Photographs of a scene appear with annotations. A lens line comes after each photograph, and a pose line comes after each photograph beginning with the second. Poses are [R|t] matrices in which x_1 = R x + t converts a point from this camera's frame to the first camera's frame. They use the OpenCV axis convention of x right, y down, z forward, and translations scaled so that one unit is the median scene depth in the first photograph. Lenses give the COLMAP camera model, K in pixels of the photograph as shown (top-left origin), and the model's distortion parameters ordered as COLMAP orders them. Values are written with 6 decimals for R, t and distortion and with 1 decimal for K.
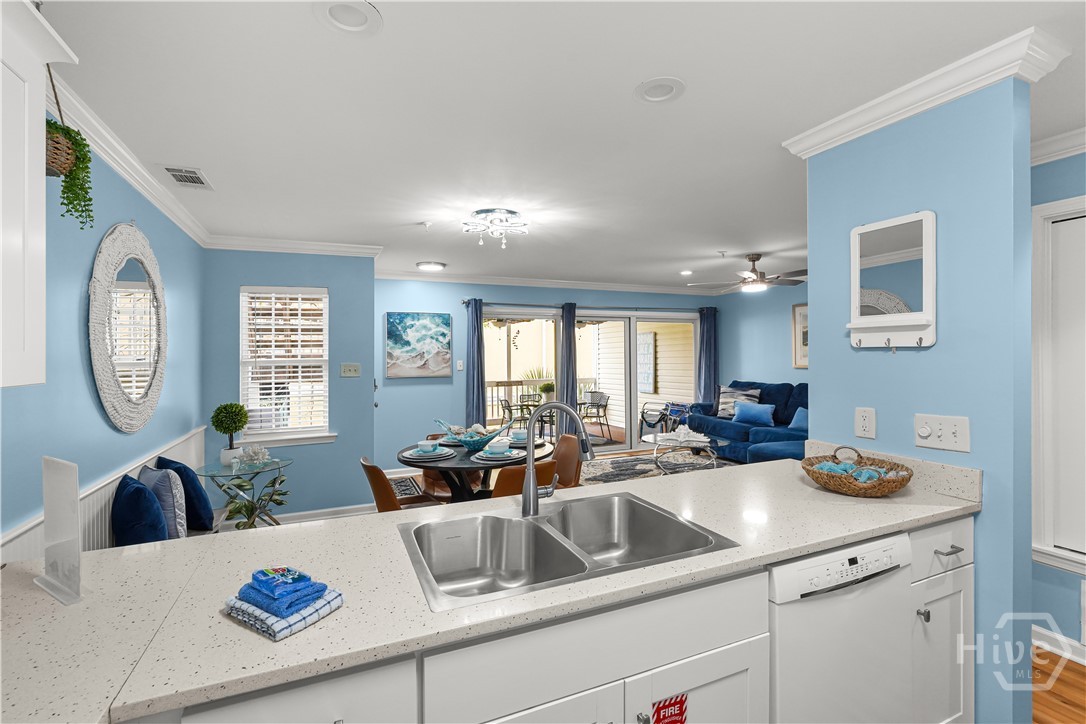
lens RADIAL K [[486.6, 0, 534.8], [0, 486.6, 354.3], [0, 0, 1]] dist [-0.013245, 0.006191]
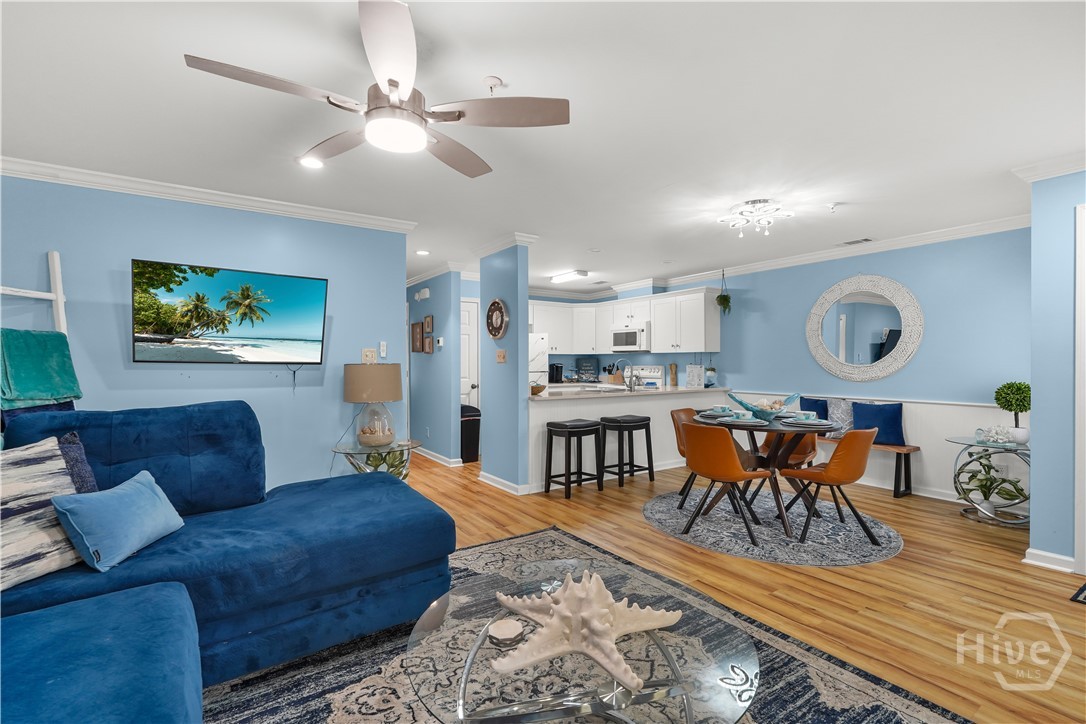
lens RADIAL K [[491.3, 0, 541.2], [0, 491.3, 354.7], [0, 0, 1]] dist [-0.003202, 0.000635]
pose [[-0.981468, 0.006782, -0.191506, 0.355361], [0.009820, 0.999841, -0.014916, 0.031347], [0.191374, -0.016520, -0.981378, 1.181221]]
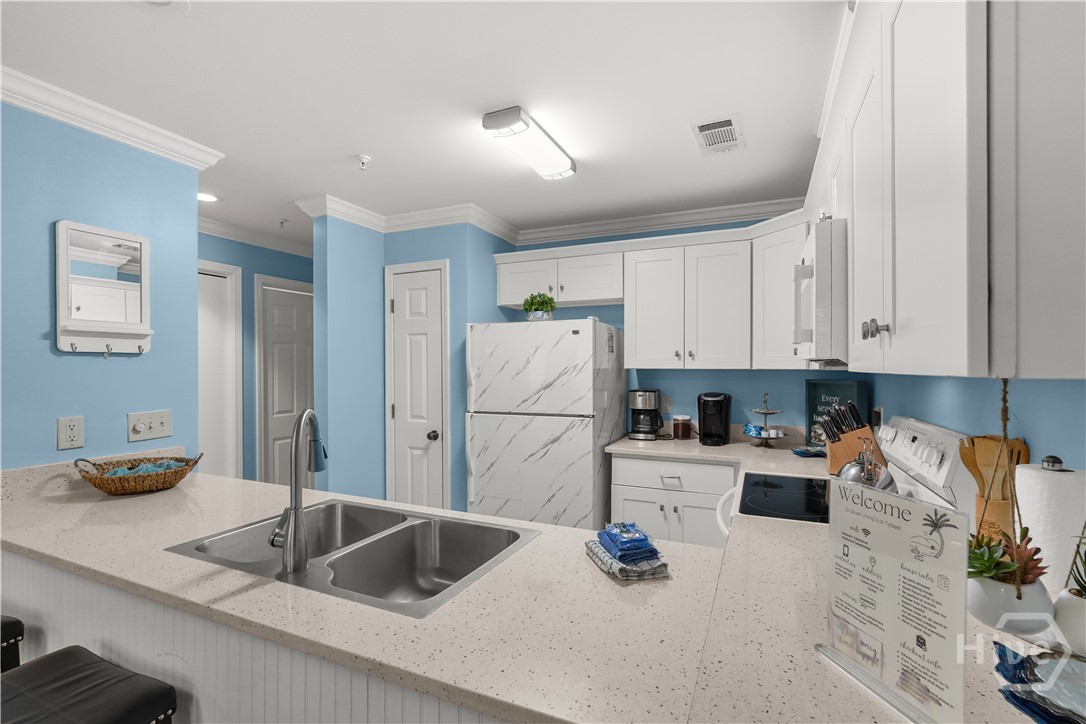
lens RADIAL K [[486.6, 0, 526.4], [0, 486.6, 371.0], [0, 0, 1]] dist [-0.013245, 0.006191]
pose [[-0.656152, 0.006375, 0.754602, -0.211357], [0.008653, 0.999962, -0.000923, 0.011019], [-0.754579, 0.005924, -0.656182, 0.337251]]
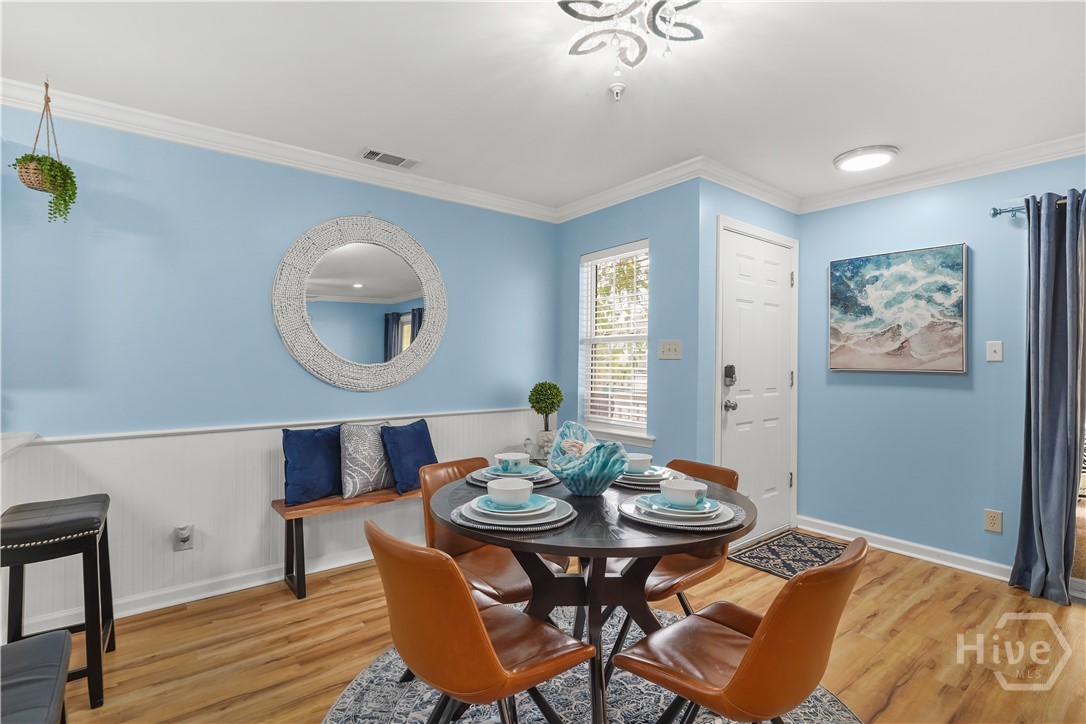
lens RADIAL K [[500.0, 0, 547.1], [0, 500.0, 363.0], [0, 0, 1]] dist [-0.017374, 0.000192]
pose [[0.251713, 0.017504, -0.967644, 0.205072], [-0.006491, 0.999844, 0.016398, 0.030988], [0.967780, 0.002153, 0.251787, 0.489398]]
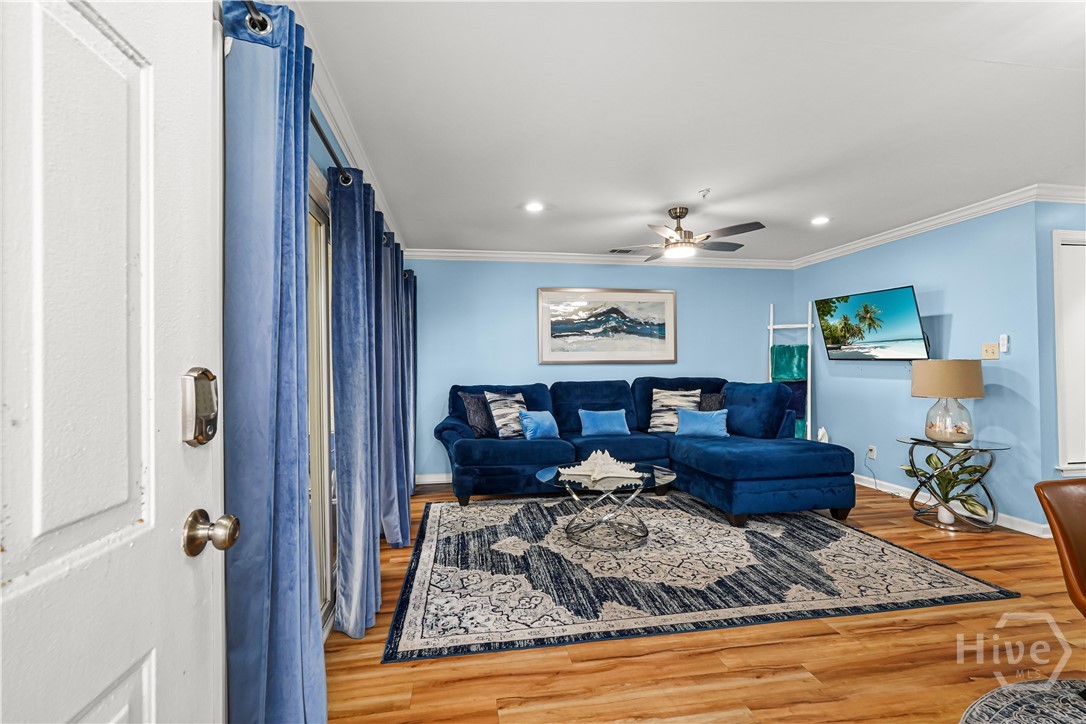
lens RADIAL K [[500.0, 0, 531.6], [0, 500.0, 363.6], [0, 0, 1]] dist [-0.017374, 0.000192]
pose [[0.251296, 0.007012, 0.967885, -0.307239], [0.006071, 0.999943, -0.008820, 0.037259], [-0.967891, 0.008092, 0.251239, 0.874910]]
